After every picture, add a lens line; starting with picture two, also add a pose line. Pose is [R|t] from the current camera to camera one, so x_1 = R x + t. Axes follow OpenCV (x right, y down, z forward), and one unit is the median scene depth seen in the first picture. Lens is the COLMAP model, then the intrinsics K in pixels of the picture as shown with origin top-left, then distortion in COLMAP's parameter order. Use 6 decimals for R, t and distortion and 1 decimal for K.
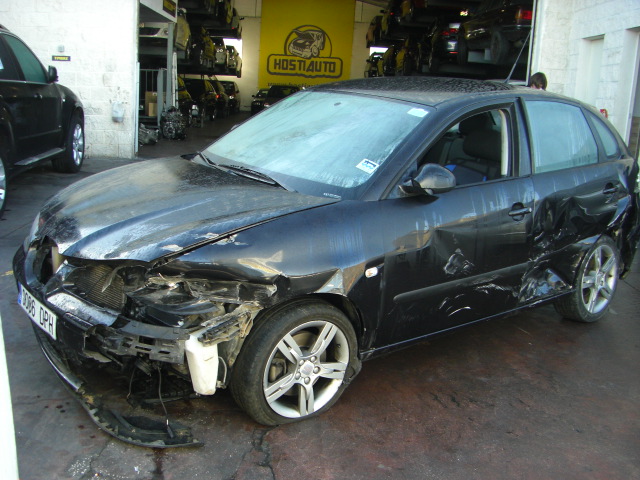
lens RADIAL K [[745.1, 0, 318.9], [0, 745.1, 236.6], [0, 0, 1]] dist [-0.162515, 0.000000]
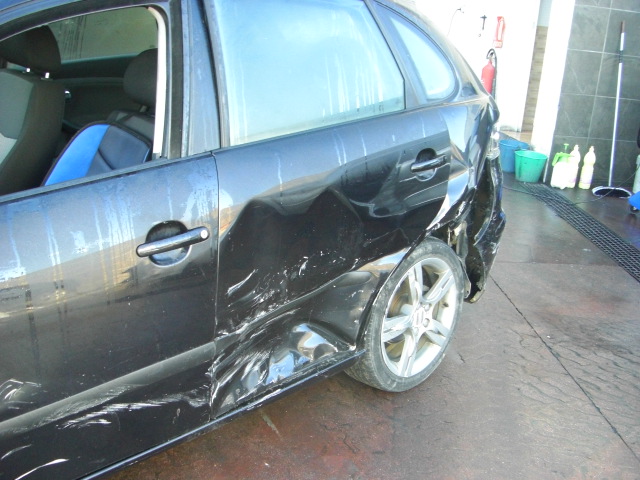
lens RADIAL K [[745.1, 0, 320.4], [0, 745.1, 241.9], [0, 0, 1]] dist [-0.162515, 0.000000]
pose [[0.995669, -0.030692, 0.087757, 0.283658], [0.019812, 0.992300, 0.122261, -0.076232], [-0.090834, -0.119993, 0.988611, 0.489980]]
